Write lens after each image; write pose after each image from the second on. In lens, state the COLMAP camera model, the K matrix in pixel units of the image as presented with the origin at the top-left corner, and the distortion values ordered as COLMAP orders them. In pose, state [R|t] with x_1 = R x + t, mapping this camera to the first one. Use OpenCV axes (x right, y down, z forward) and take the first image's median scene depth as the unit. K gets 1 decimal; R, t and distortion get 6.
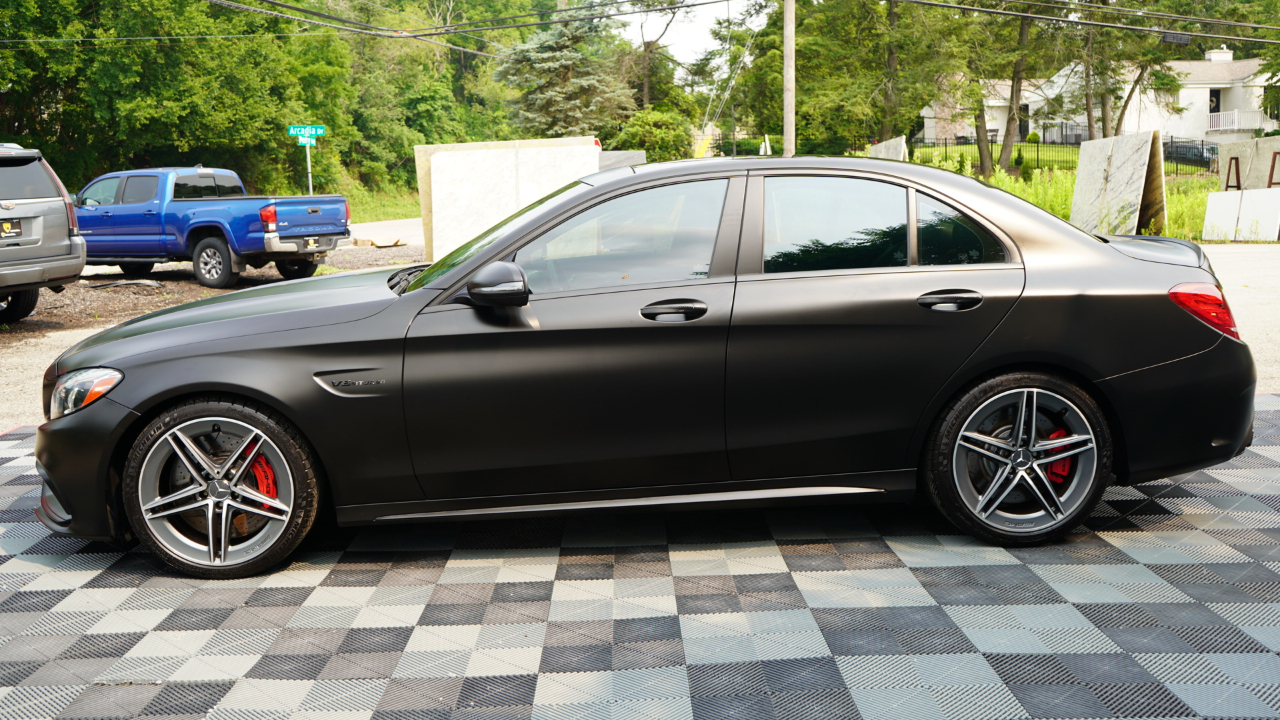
lens RADIAL K [[1166.8, 0, 640.0], [0, 1166.8, 360.0], [0, 0, 1]] dist [-0.009057, 0.016452]
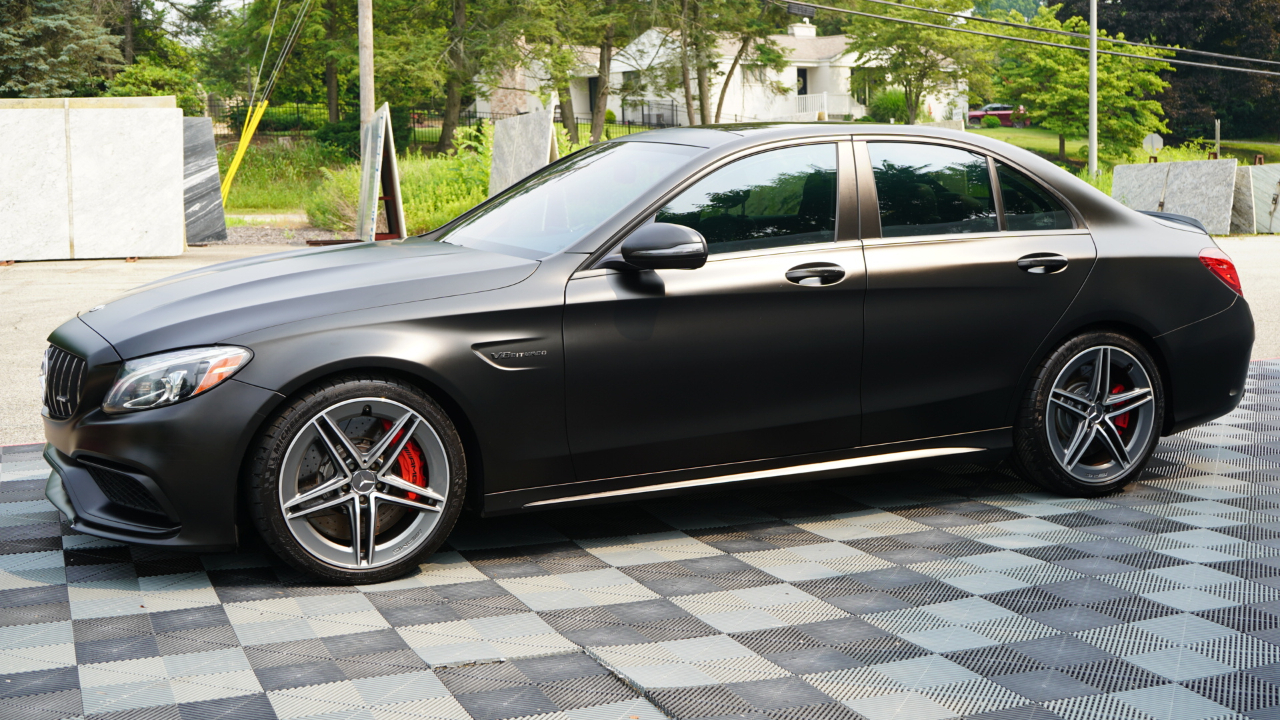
lens RADIAL K [[1514.4, 0, 640.0], [0, 1514.4, 360.0], [0, 0, 1]] dist [0.004705, -0.005034]
pose [[0.930754, -0.027574, 0.364604, -0.076066], [0.036847, 0.999150, -0.018499, 0.006403], [-0.363784, 0.030652, 0.930979, -0.017947]]
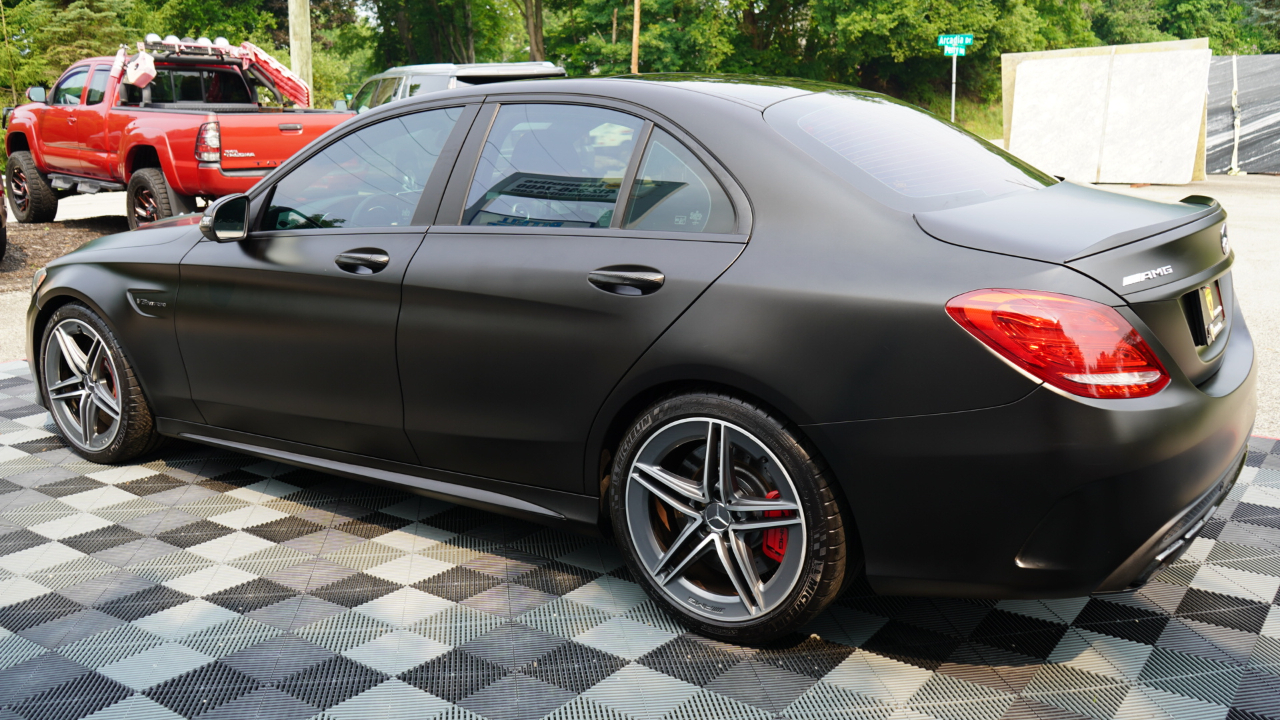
lens RADIAL K [[1113.9, 0, 640.0], [0, 1113.9, 360.0], [0, 0, 1]] dist [0.003558, 0.006630]
pose [[0.791591, 0.141468, -0.594450, 0.091987], [-0.089704, 0.989195, 0.115956, -0.011090], [0.604431, -0.038466, 0.795728, 0.060625]]
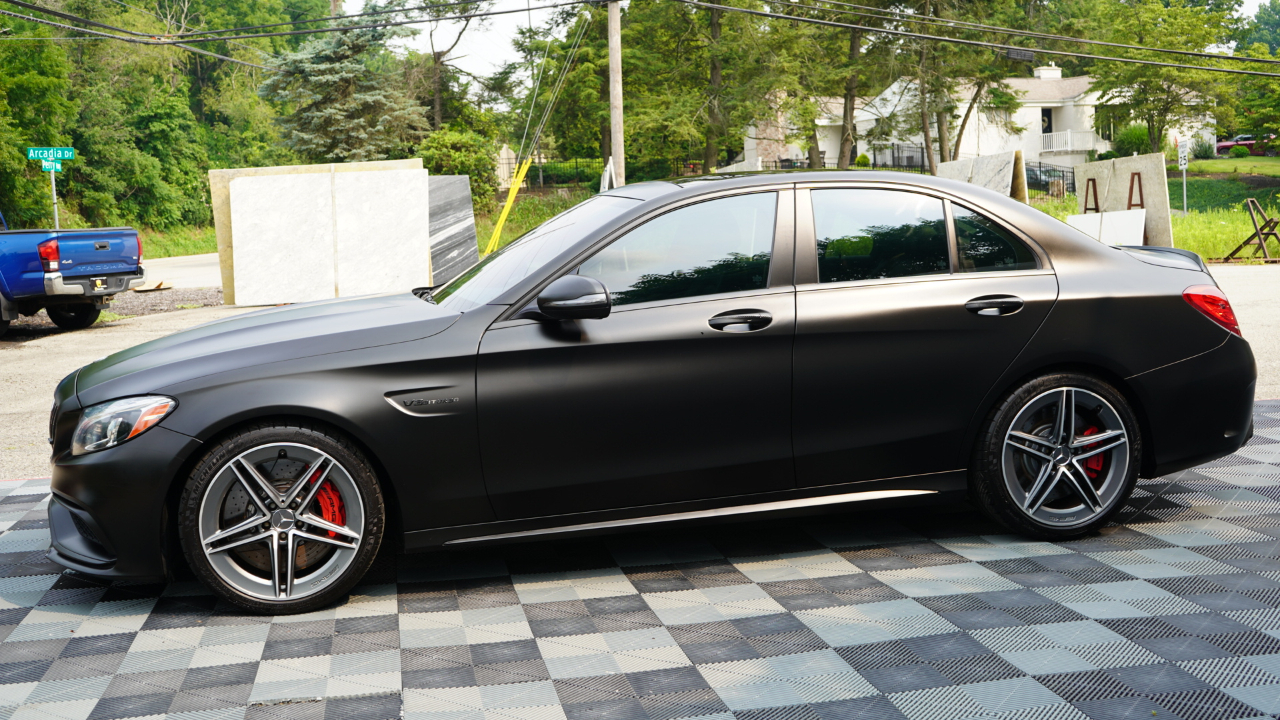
lens RADIAL K [[1355.5, 0, 640.0], [0, 1355.5, 360.0], [0, 0, 1]] dist [0.006538, 0.017739]
pose [[0.985251, -0.027931, 0.168818, -0.033762], [0.035286, 0.998547, -0.040723, 0.004822], [-0.167435, 0.046079, 0.984806, -0.018758]]
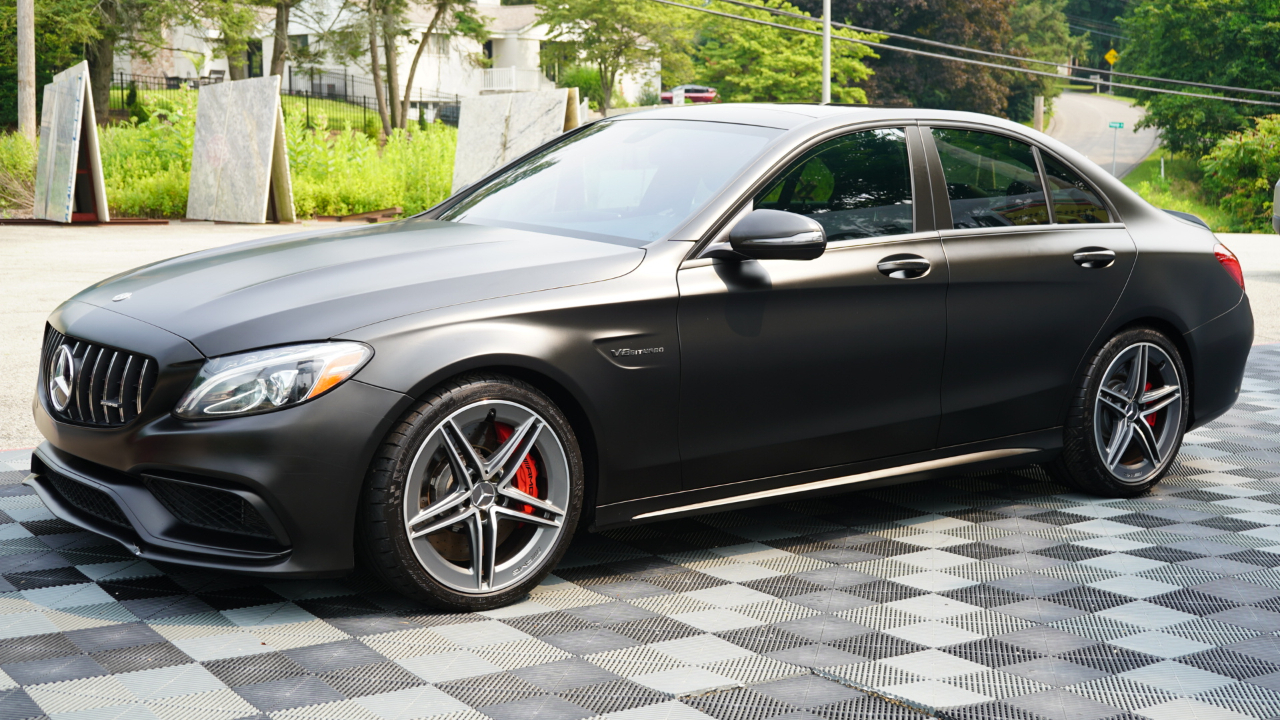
lens RADIAL K [[1659.0, 0, 640.0], [0, 1659.0, 360.0], [0, 0, 1]] dist [0.001665, 0.025984]
pose [[0.828983, -0.029125, 0.558516, -0.116665], [0.041192, 0.999110, -0.009040, 0.004722], [-0.557755, 0.030501, 0.829445, 0.002833]]
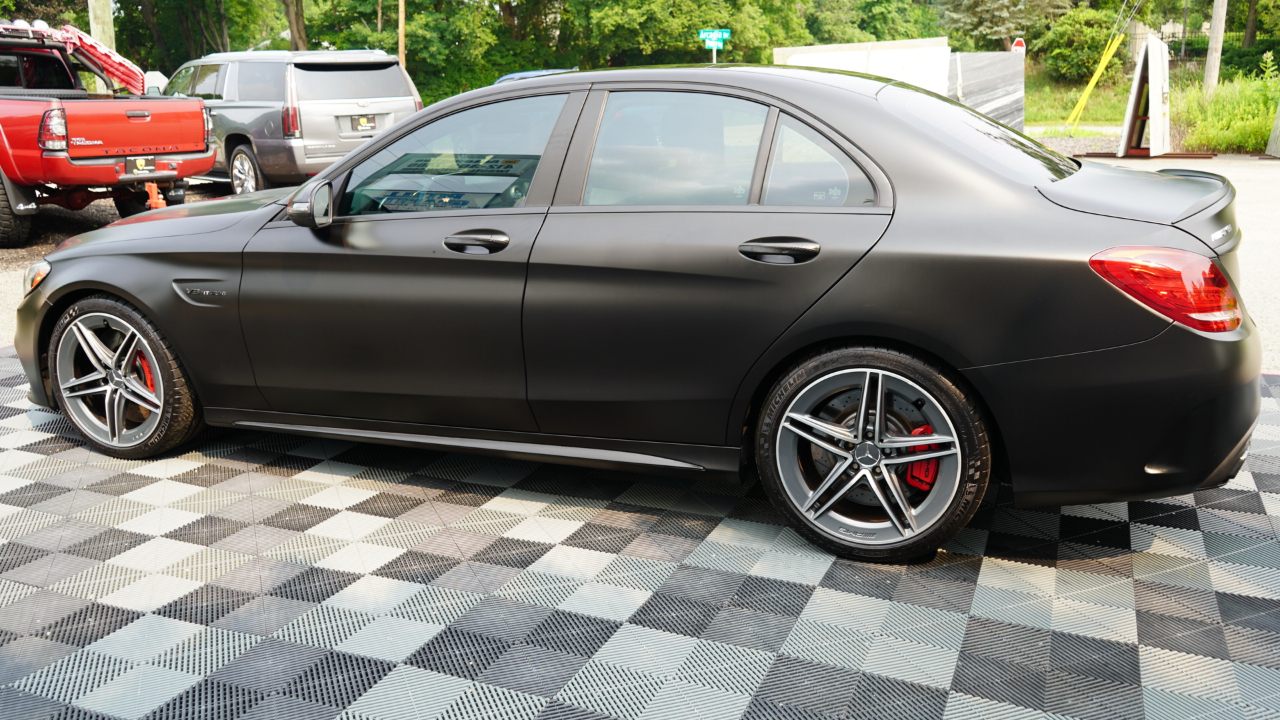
lens RADIAL K [[1044.8, 0, 640.0], [0, 1044.8, 360.0], [0, 0, 1]] dist [-0.001522, 0.007811]
pose [[0.912919, 0.109104, -0.393289, 0.062750], [-0.065426, 0.990267, 0.122844, -0.007834], [0.402864, -0.086416, 0.911171, 0.039422]]
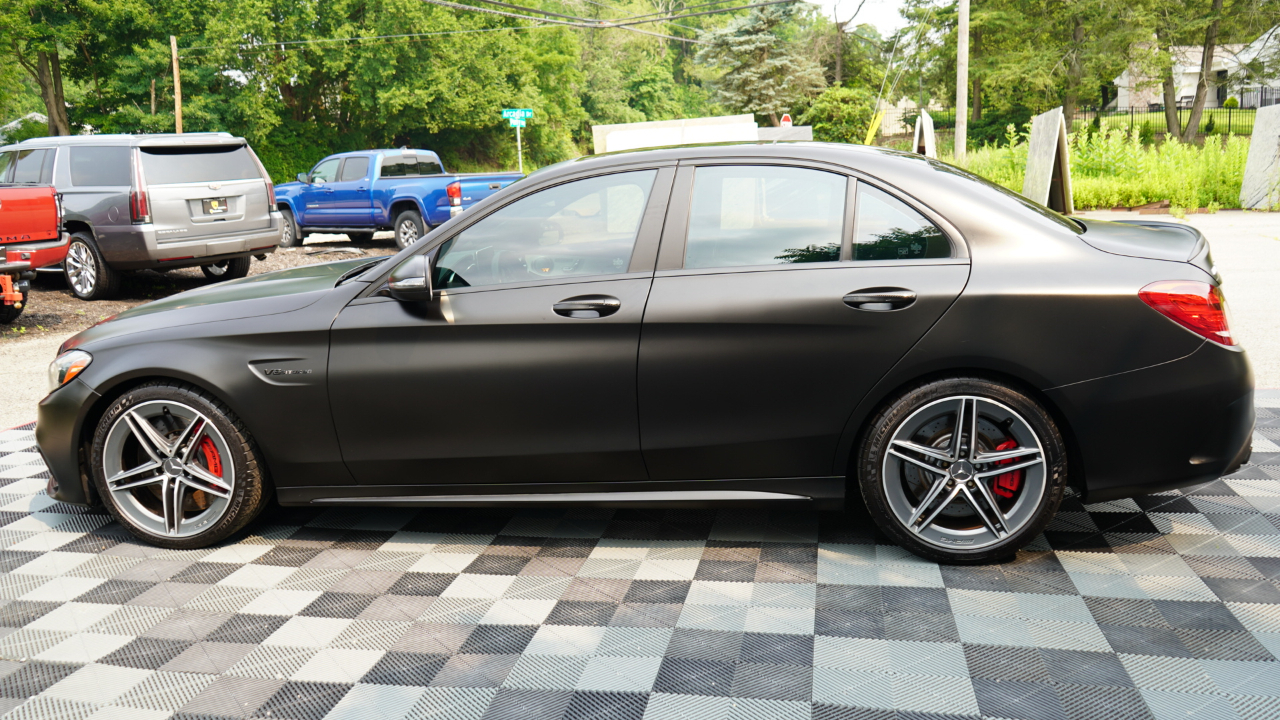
lens RADIAL K [[1033.5, 0, 640.0], [0, 1033.5, 360.0], [0, 0, 1]] dist [-0.003565, 0.010309]
pose [[0.980043, 0.025195, -0.197184, 0.032290], [-0.016132, 0.998744, 0.047431, -0.005151], [0.198131, -0.043304, 0.979218, 0.020553]]
